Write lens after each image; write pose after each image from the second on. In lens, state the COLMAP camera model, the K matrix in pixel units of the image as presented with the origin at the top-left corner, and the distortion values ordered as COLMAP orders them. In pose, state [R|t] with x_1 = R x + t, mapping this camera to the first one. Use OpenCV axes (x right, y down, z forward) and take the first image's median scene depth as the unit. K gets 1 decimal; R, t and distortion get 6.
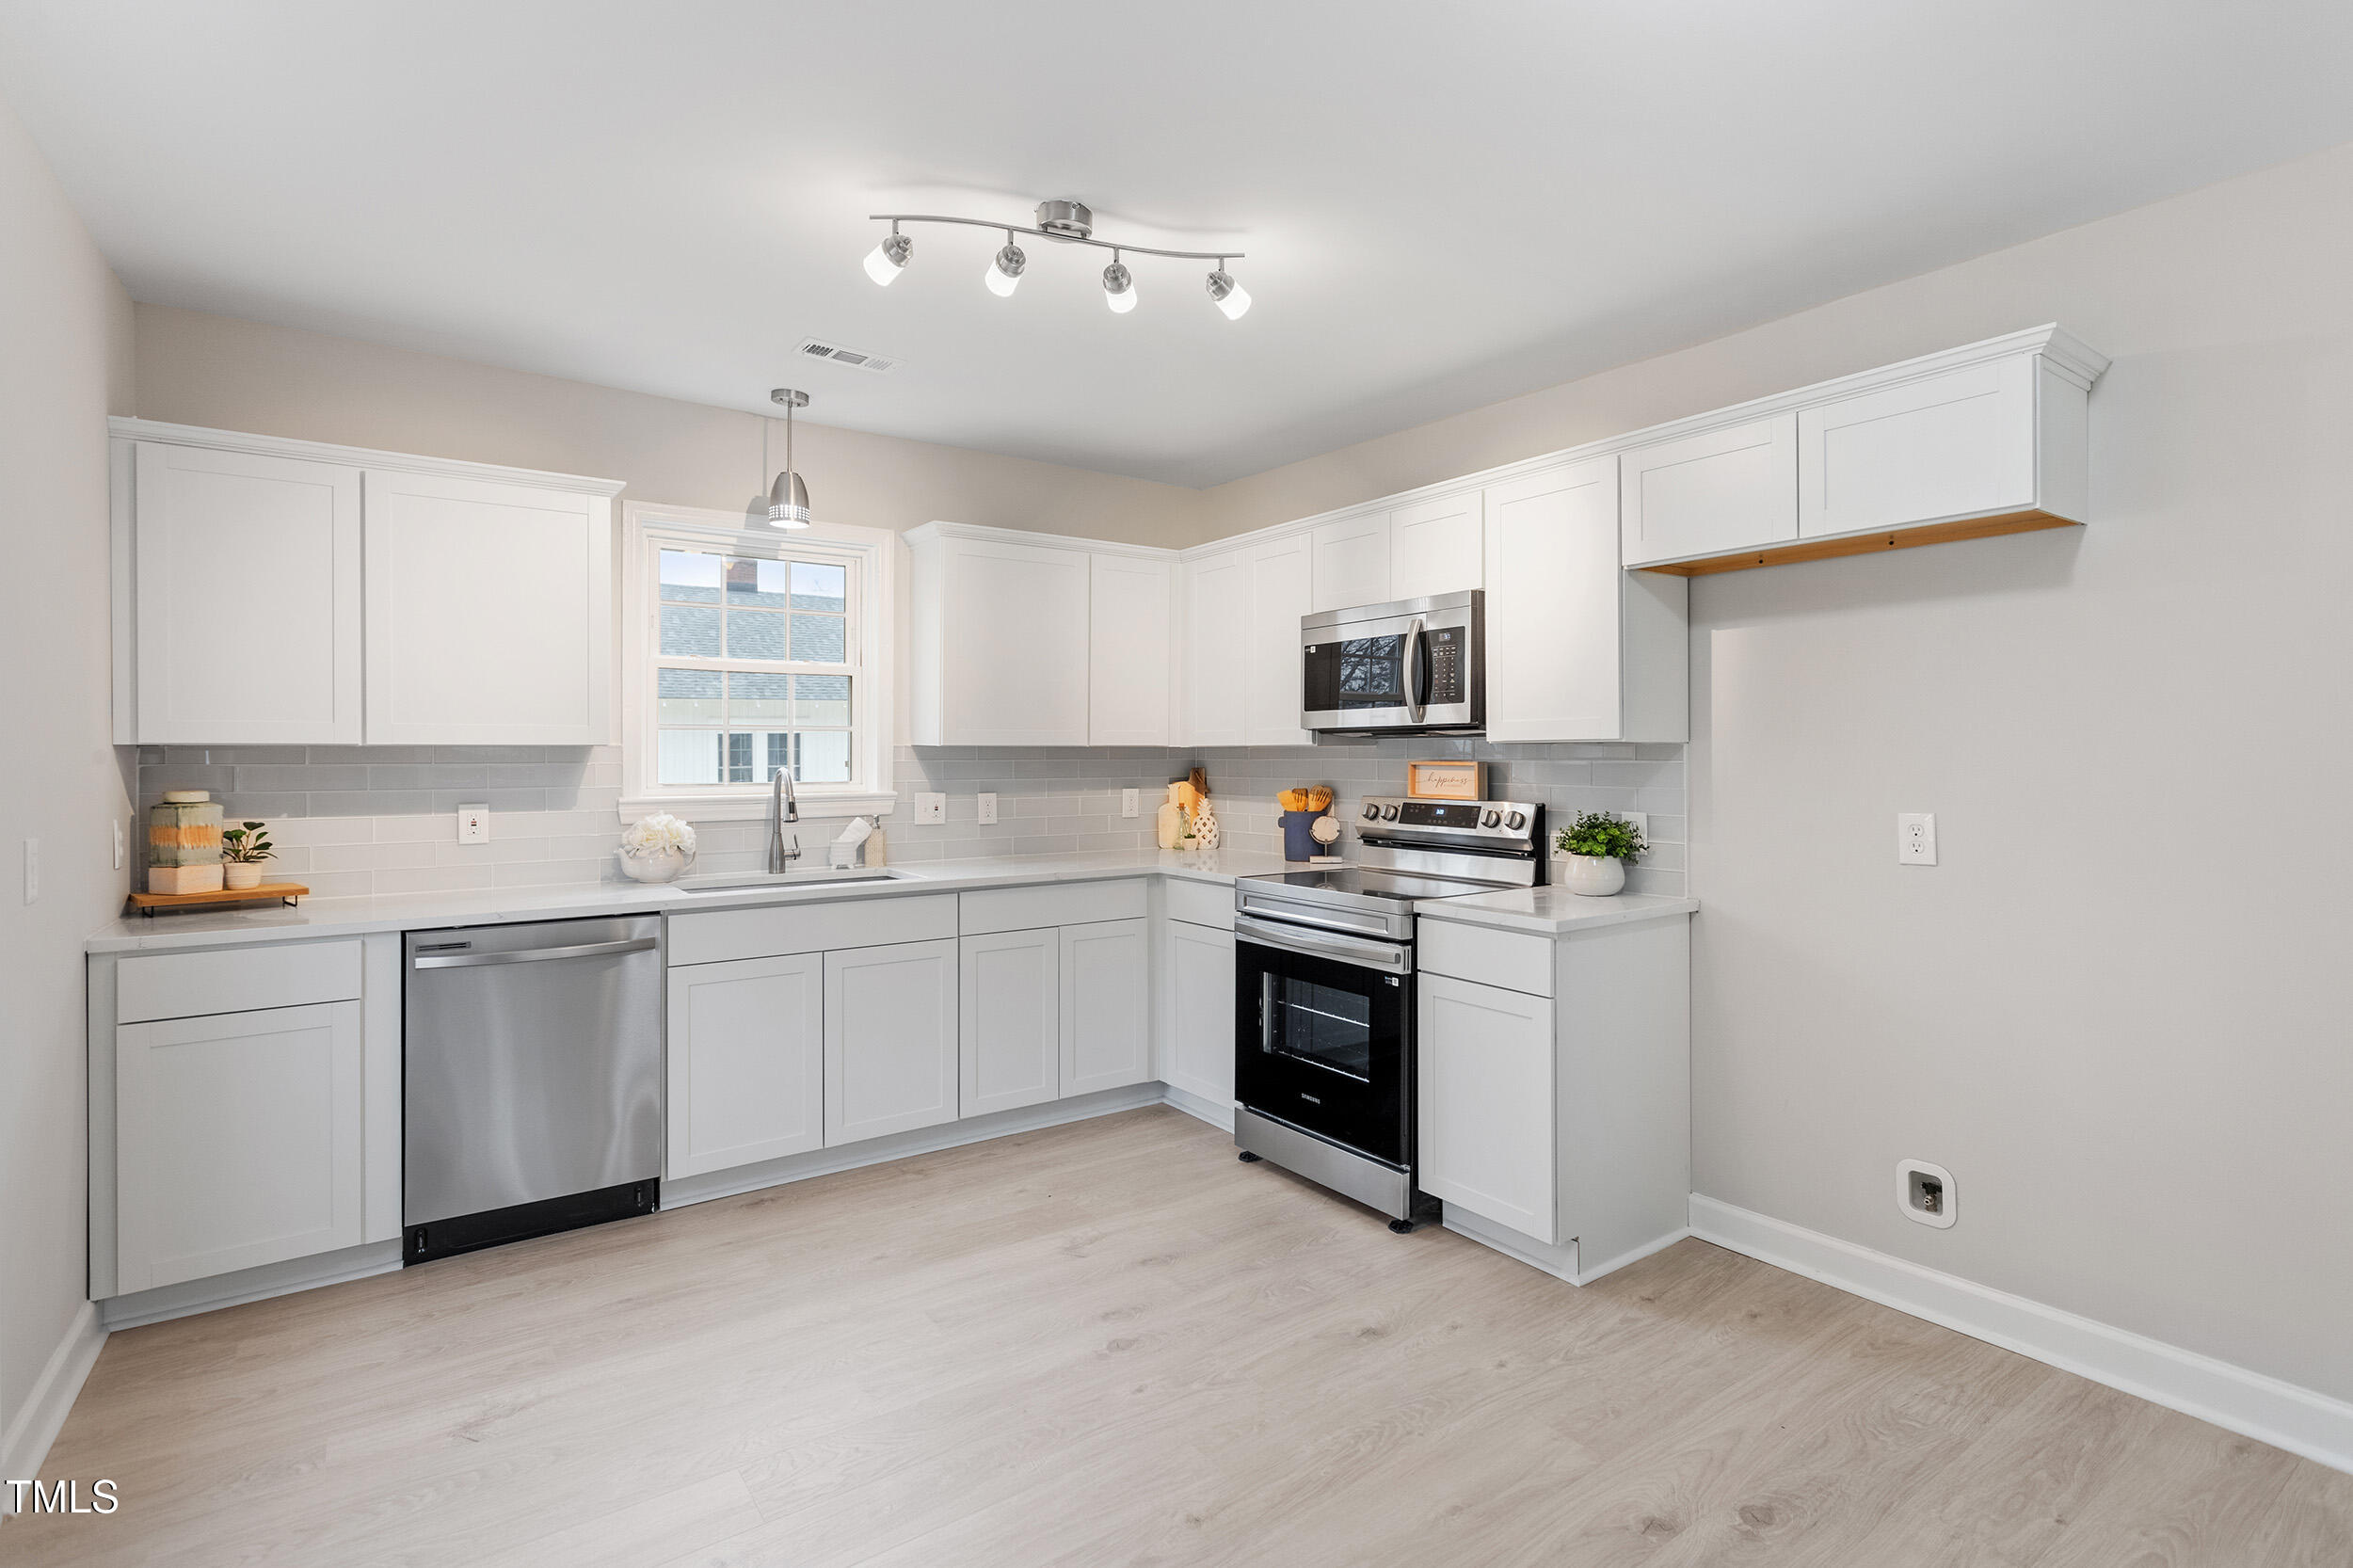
lens RADIAL K [[1146.9, 0, 1178.0], [0, 1146.9, 773.9], [0, 0, 1]] dist [0.013045, 0.000331]
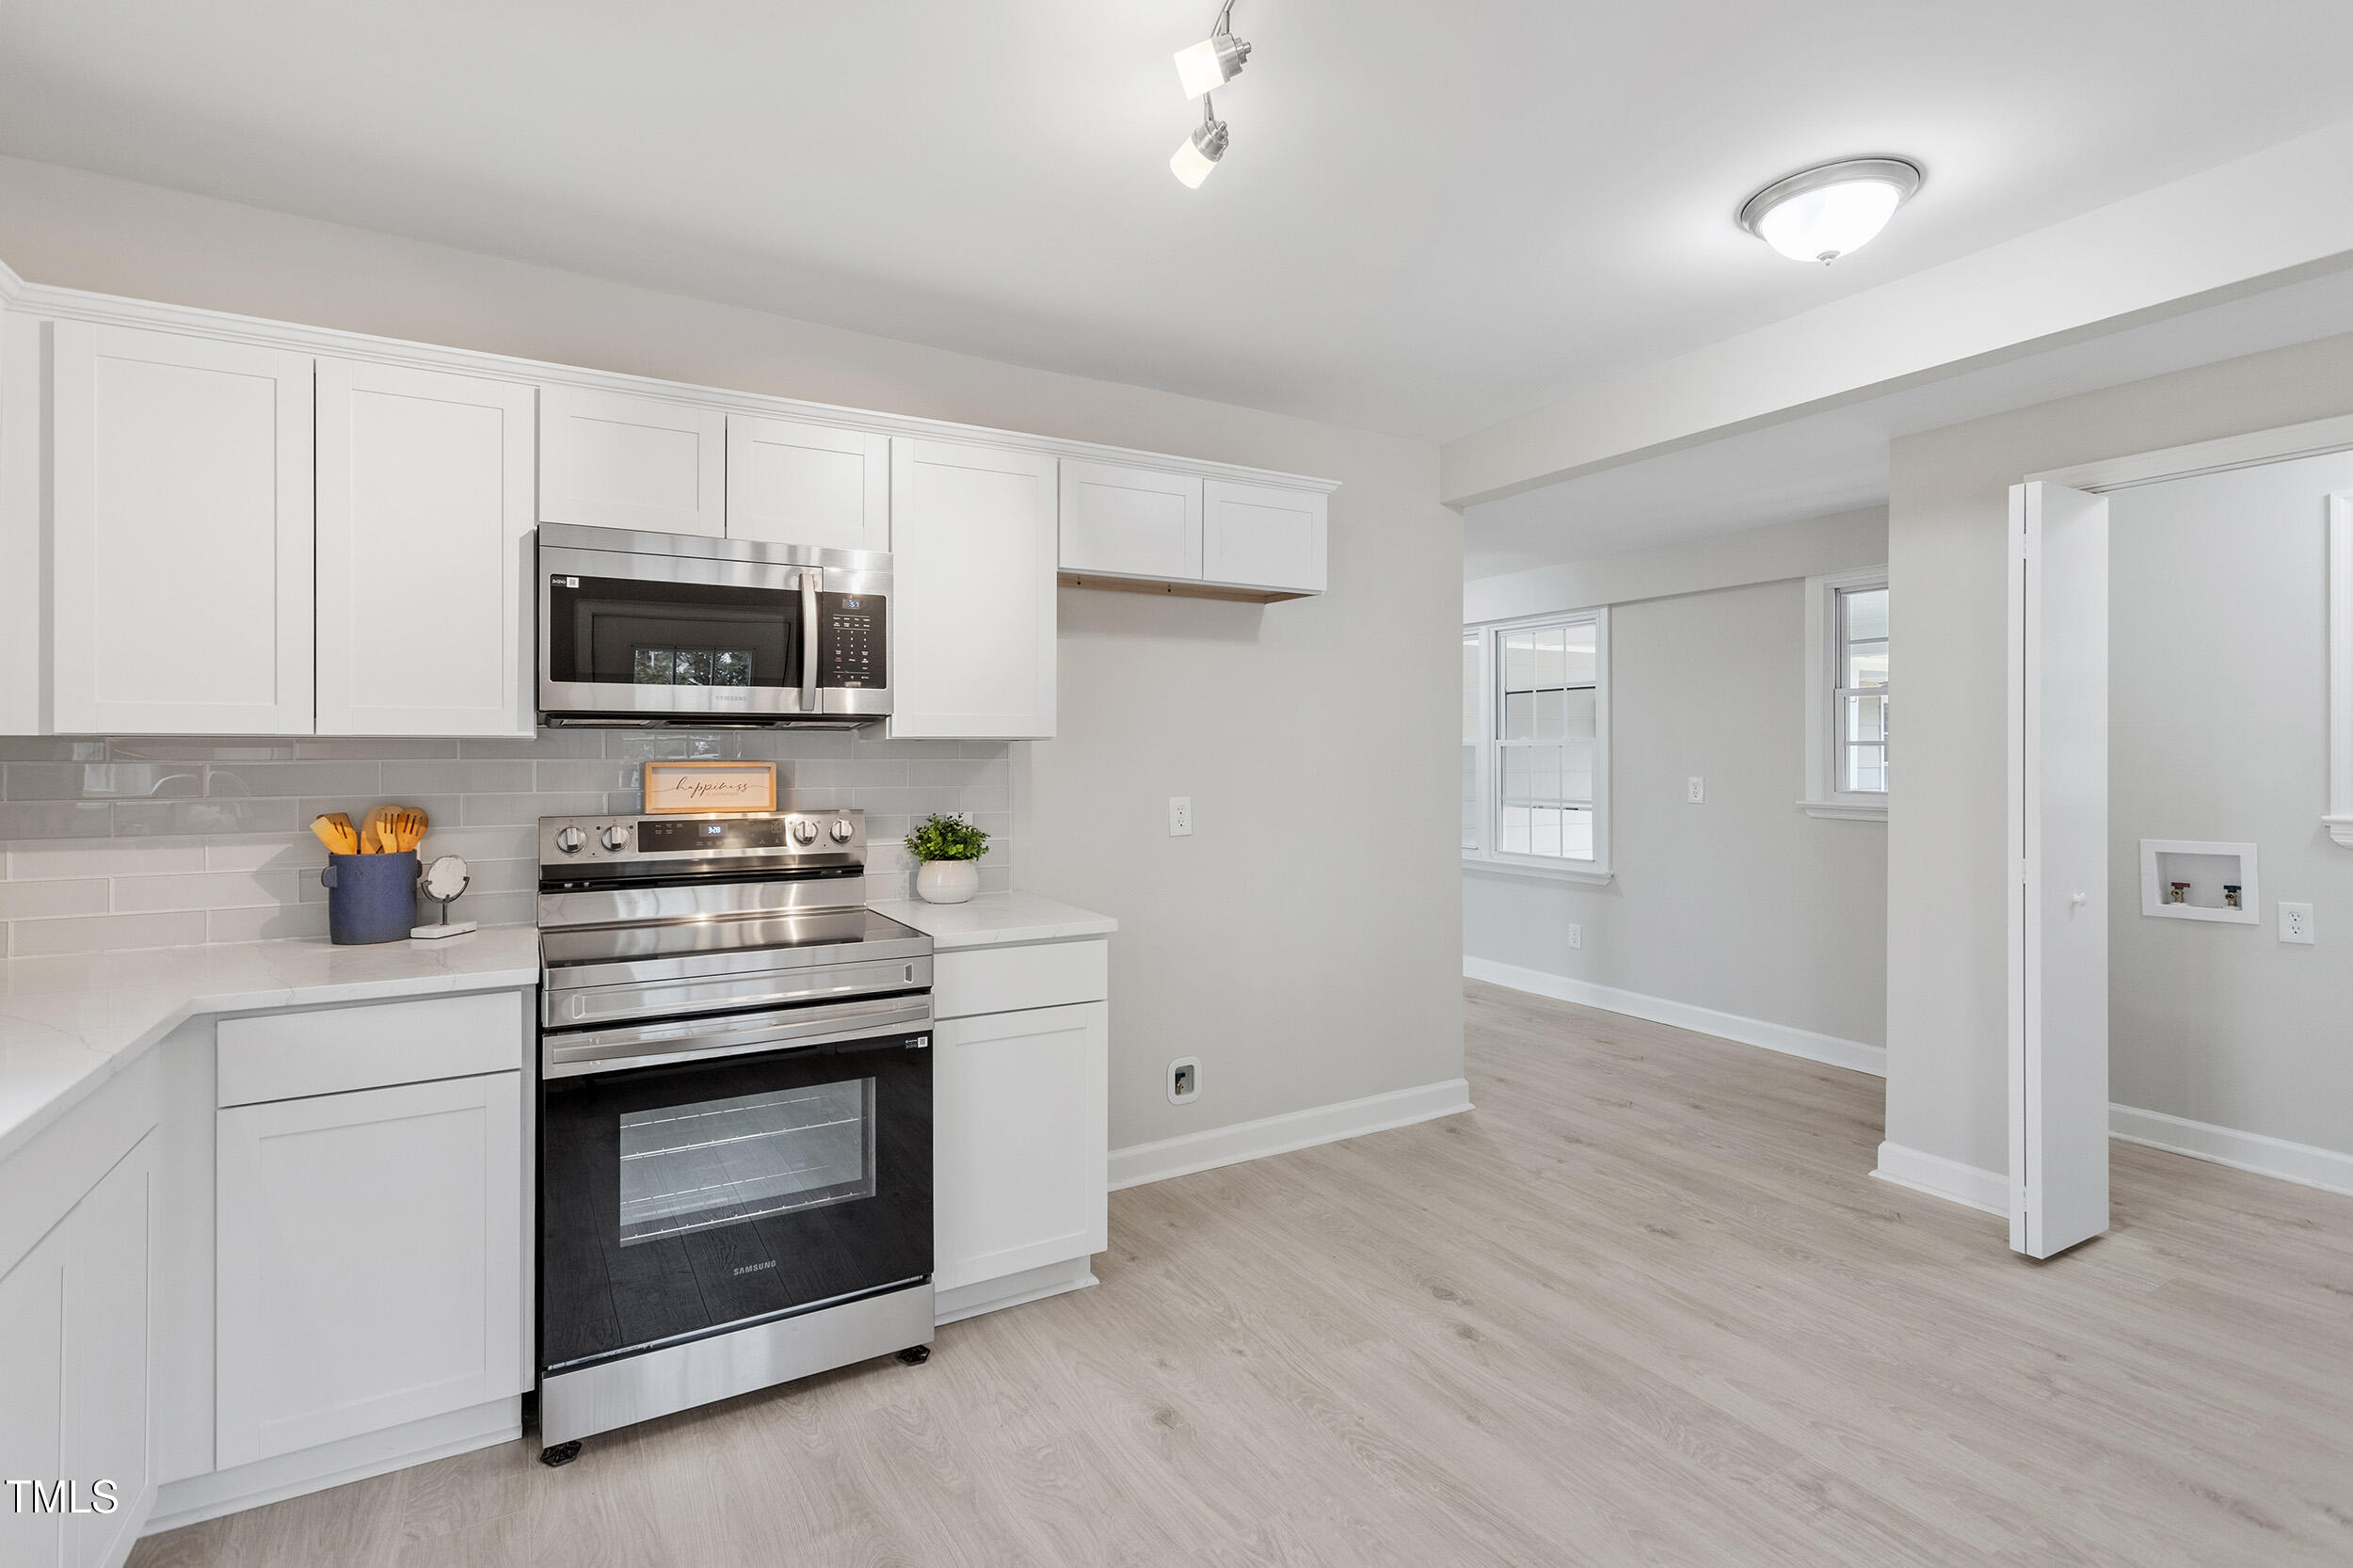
lens RADIAL K [[1136.8, 0, 1185.8], [0, 1136.8, 757.2], [0, 0, 1]] dist [-0.000990, 0.000086]
pose [[0.077711, 0.001669, 0.996975, -0.490919], [0.019688, 0.999801, -0.003208, -0.005601], [-0.996781, 0.019878, 0.077663, 0.652688]]
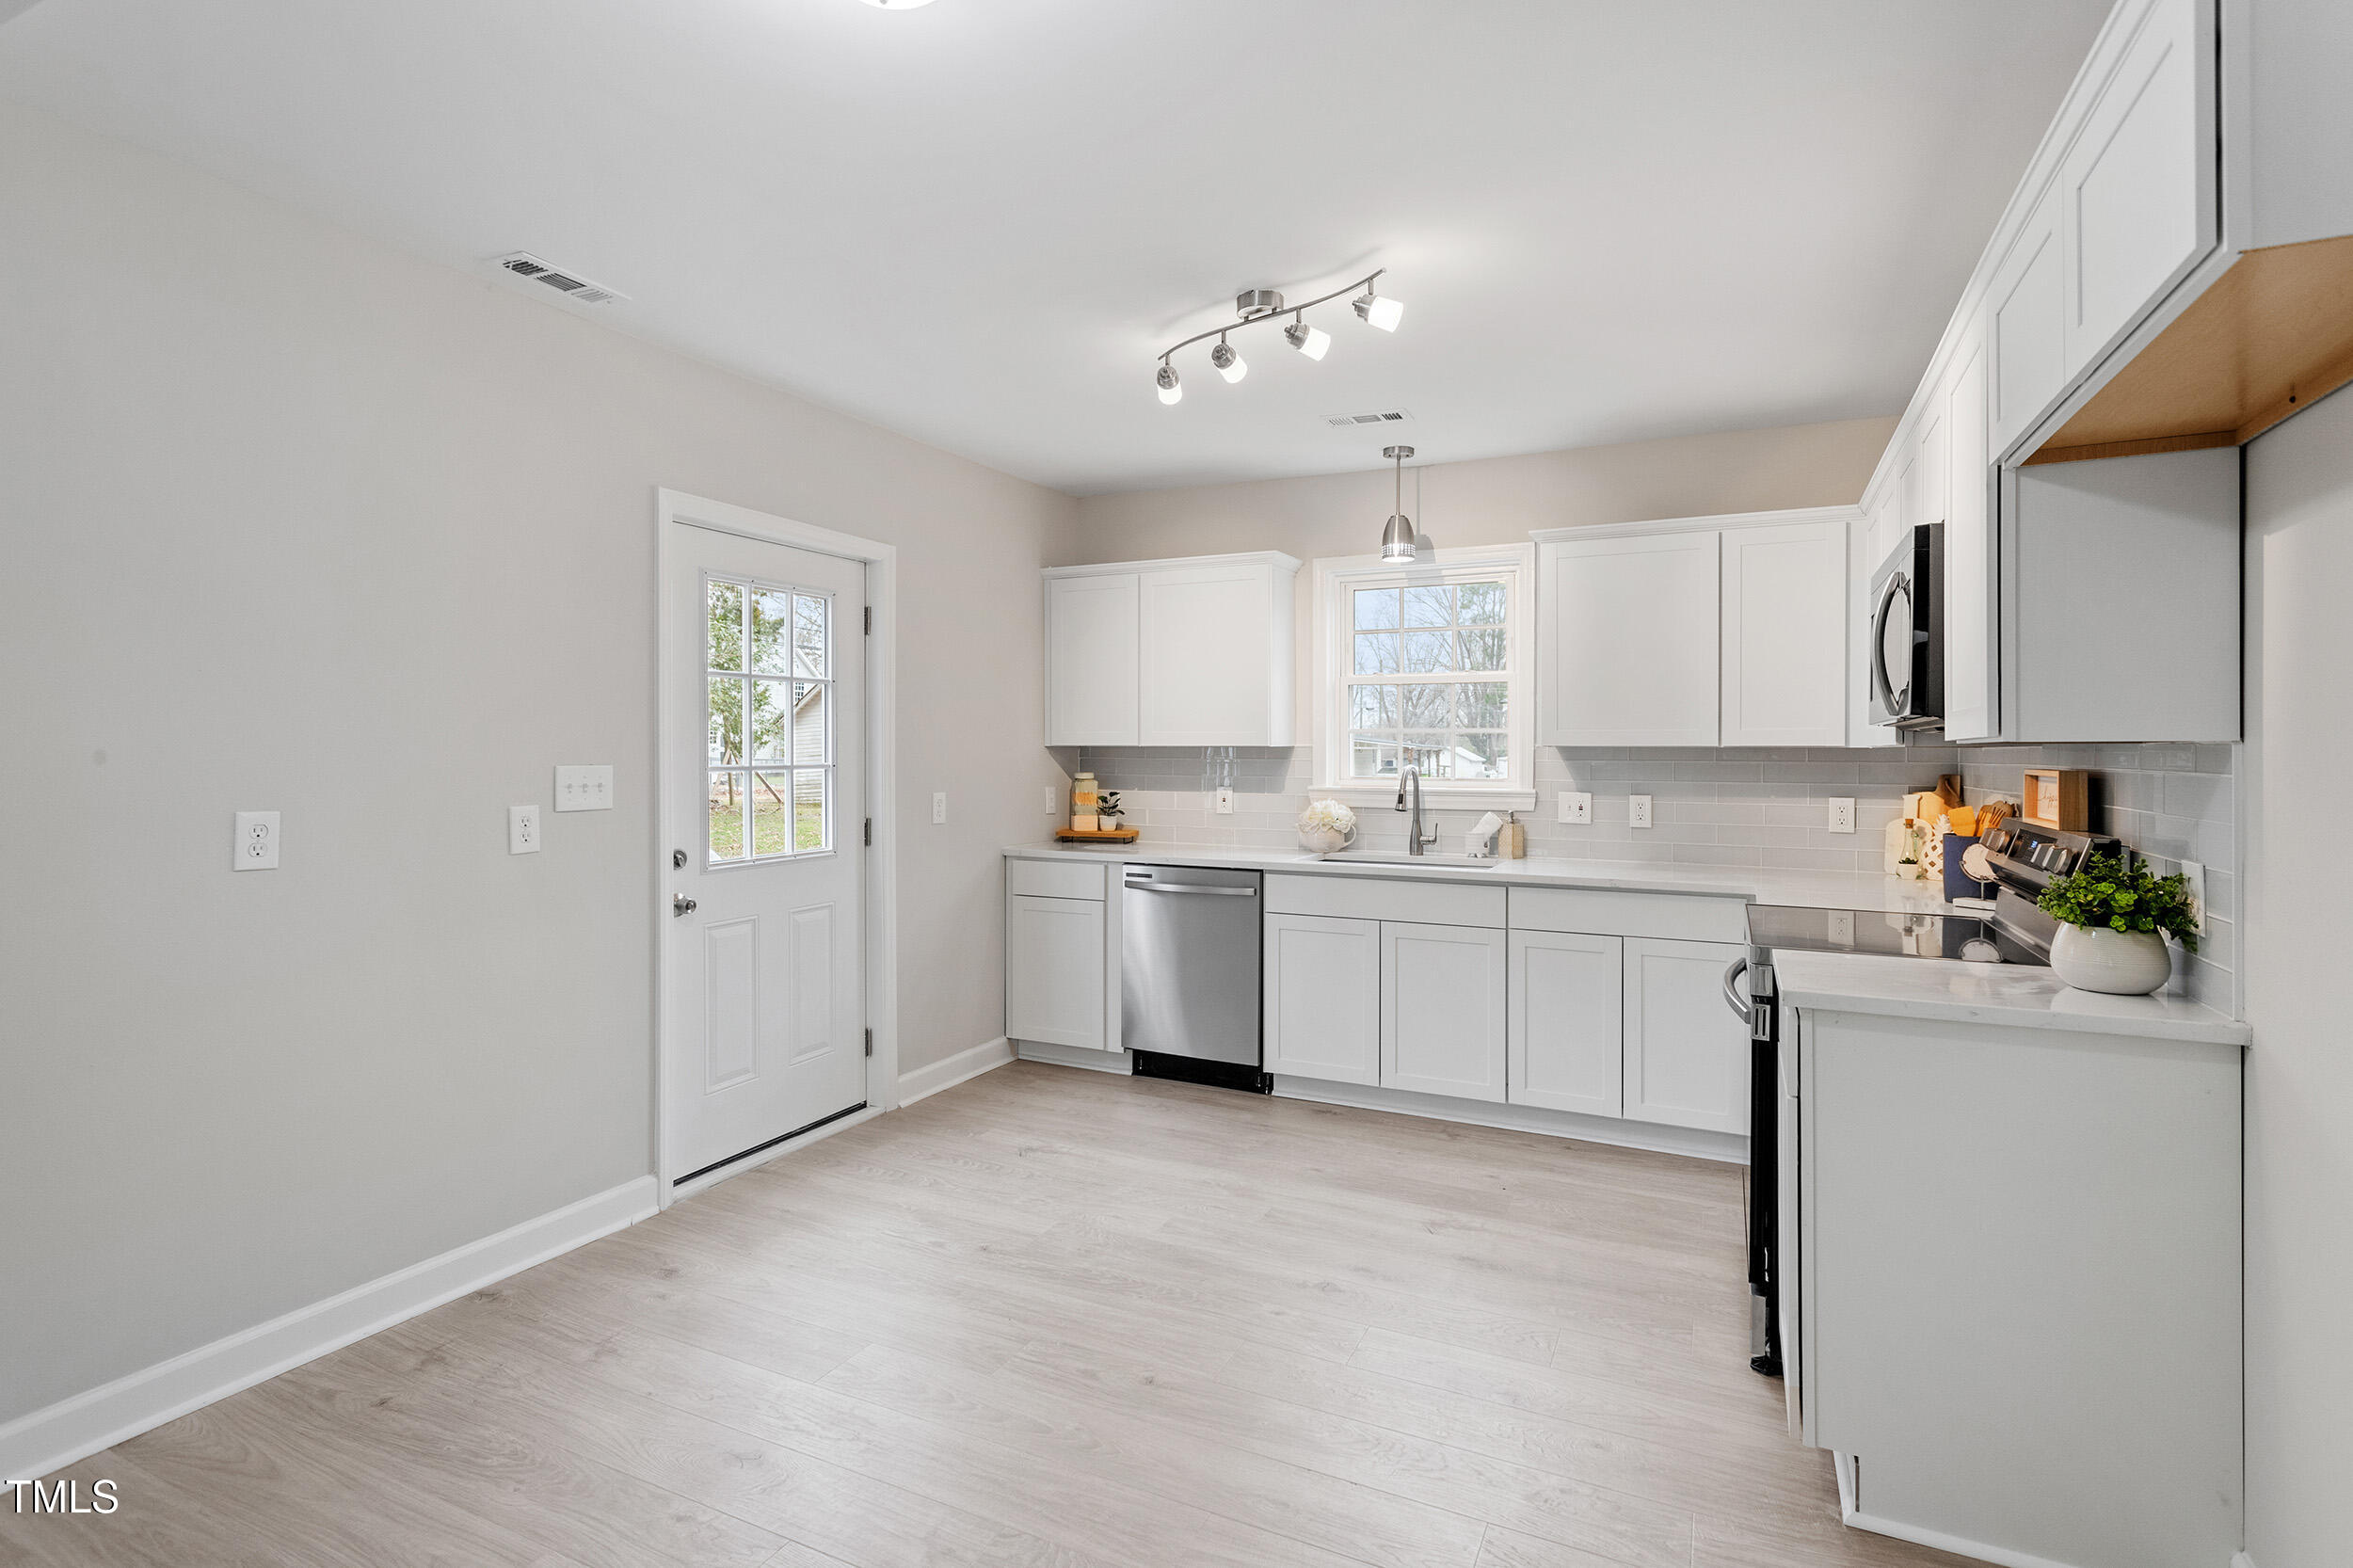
lens RADIAL K [[1135.4, 0, 1164.9], [0, 1135.4, 775.5], [0, 0, 1]] dist [0.001941, -0.000013]
pose [[0.476536, 0.022932, -0.878856, 0.583611], [-0.019703, 0.999687, 0.015402, -0.007999], [0.878934, 0.009977, 0.476839, 0.236081]]
